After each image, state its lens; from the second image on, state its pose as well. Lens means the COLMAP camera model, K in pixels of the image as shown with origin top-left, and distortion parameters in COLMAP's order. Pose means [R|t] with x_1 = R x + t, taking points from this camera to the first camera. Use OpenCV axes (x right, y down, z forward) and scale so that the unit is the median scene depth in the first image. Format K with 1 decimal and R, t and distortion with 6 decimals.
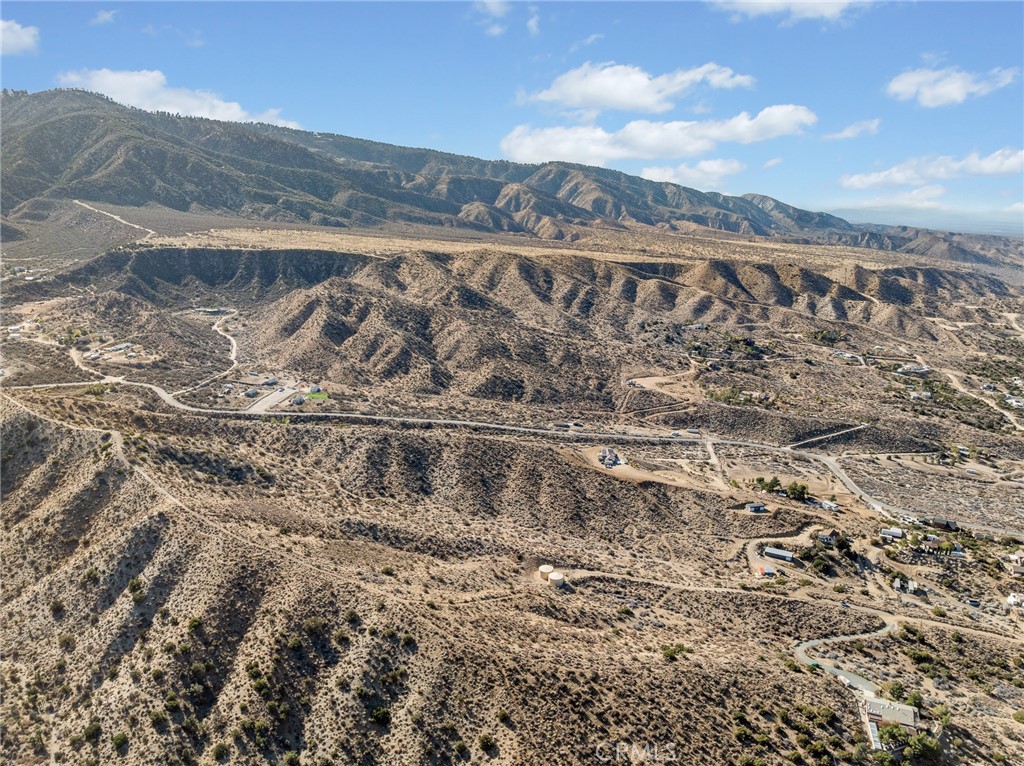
lens RADIAL K [[720.9, 0, 518.0], [0, 720.9, 380.3], [0, 0, 1]] dist [-0.037464, -0.003450]
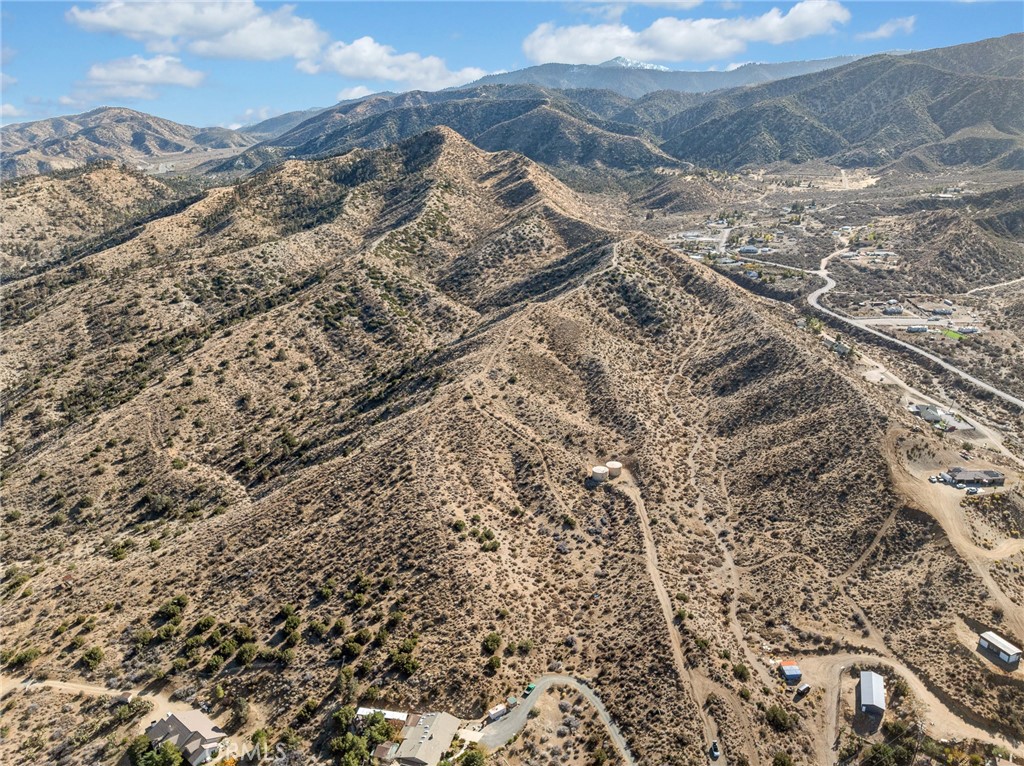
lens RADIAL K [[720.9, 0, 518.0], [0, 720.9, 380.3], [0, 0, 1]] dist [-0.037464, -0.003450]
pose [[0.124015, 0.302735, -0.944972, 0.907535], [-0.243561, 0.932477, 0.266768, -0.051376], [0.961924, 0.197075, 0.189375, 0.744179]]
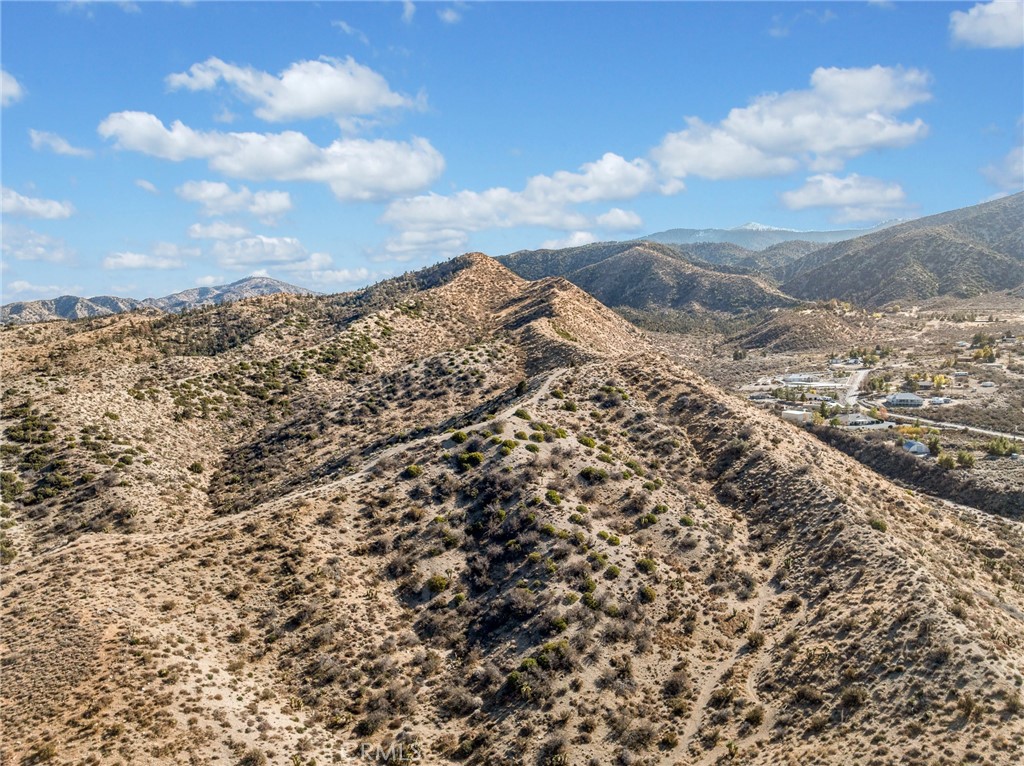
lens RADIAL K [[720.9, 0, 518.0], [0, 720.9, 380.3], [0, 0, 1]] dist [-0.037464, -0.003450]
pose [[-0.063882, 0.080958, -0.994668, -0.122372], [-0.234270, 0.967635, 0.093804, 0.001170], [0.970070, 0.239013, -0.042849, 1.248417]]
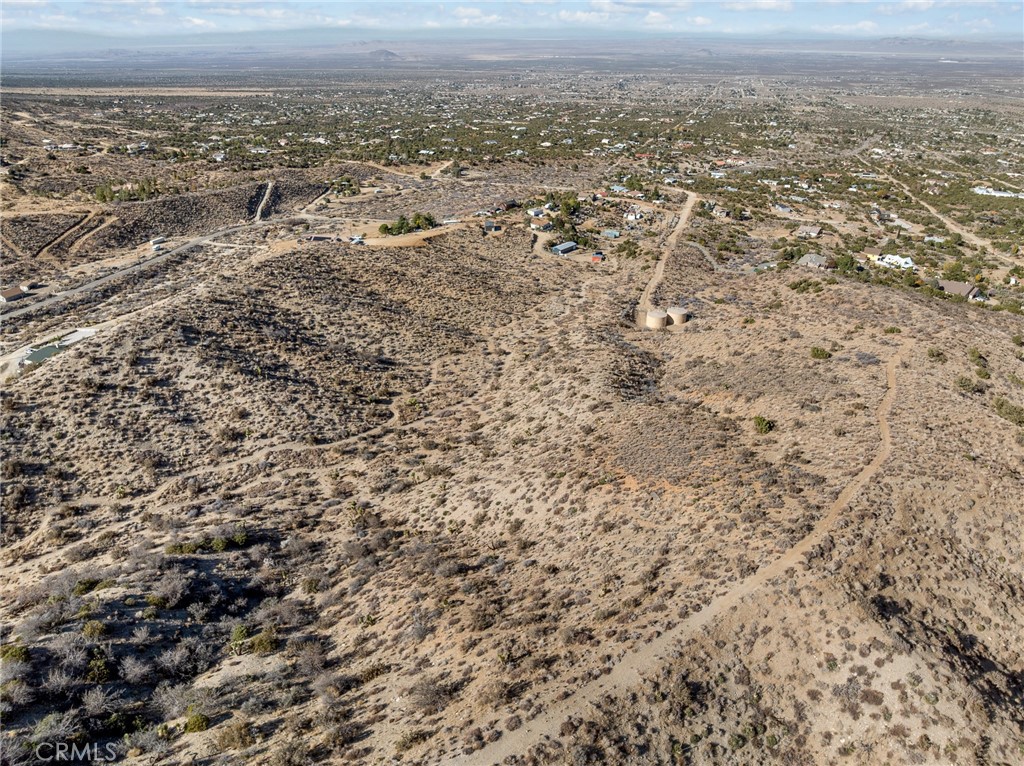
lens RADIAL K [[722.7, 0, 517.8], [0, 722.7, 379.2], [0, 0, 1]] dist [-0.051285, 0.018231]
pose [[0.141628, -0.439622, 0.886946, -0.695568], [0.240221, 0.884460, 0.400031, -0.002459], [-0.960331, 0.156407, 0.230871, 1.051048]]
